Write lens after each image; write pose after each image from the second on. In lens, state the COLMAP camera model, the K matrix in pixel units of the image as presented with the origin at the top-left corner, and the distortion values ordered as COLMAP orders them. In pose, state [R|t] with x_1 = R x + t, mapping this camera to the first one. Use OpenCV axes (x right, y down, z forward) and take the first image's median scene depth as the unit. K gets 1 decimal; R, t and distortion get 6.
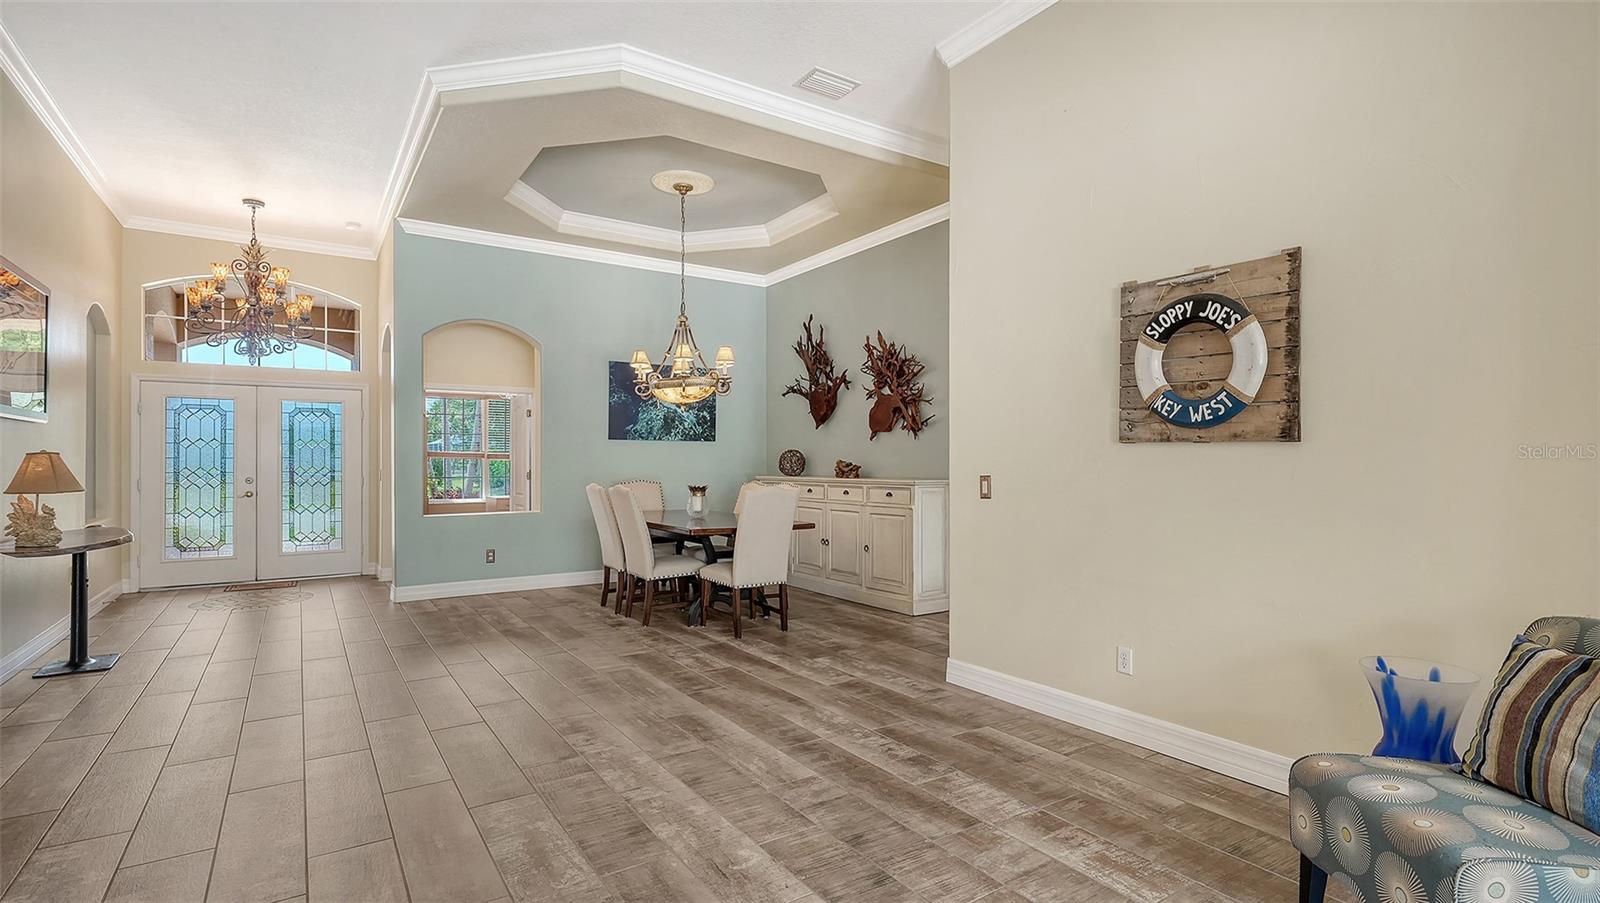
lens RADIAL K [[745.8, 0, 805.6], [0, 745.8, 454.8], [0, 0, 1]] dist [0.000683, 0.000013]
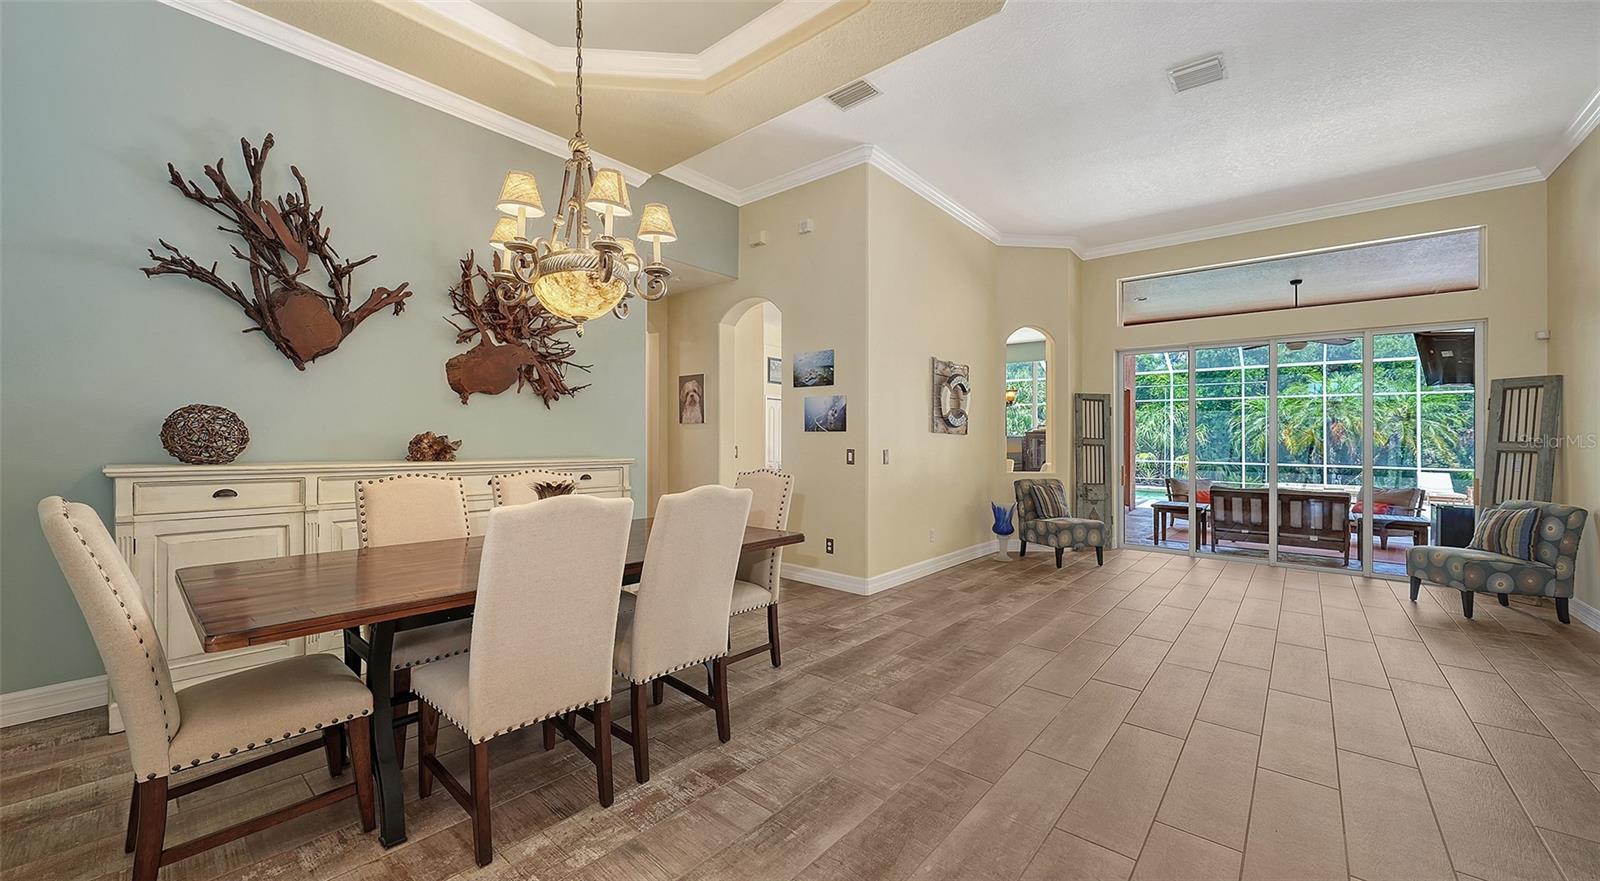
lens RADIAL K [[604.4, 0, 795.4], [0, 604.4, 431.9], [0, 0, 1]] dist [-0.003702, -0.000211]
pose [[-0.263258, 0.010997, 0.964663, -0.819950], [-0.015847, 0.999751, -0.015722, 0.015229], [-0.964595, -0.019426, -0.263018, 1.346769]]
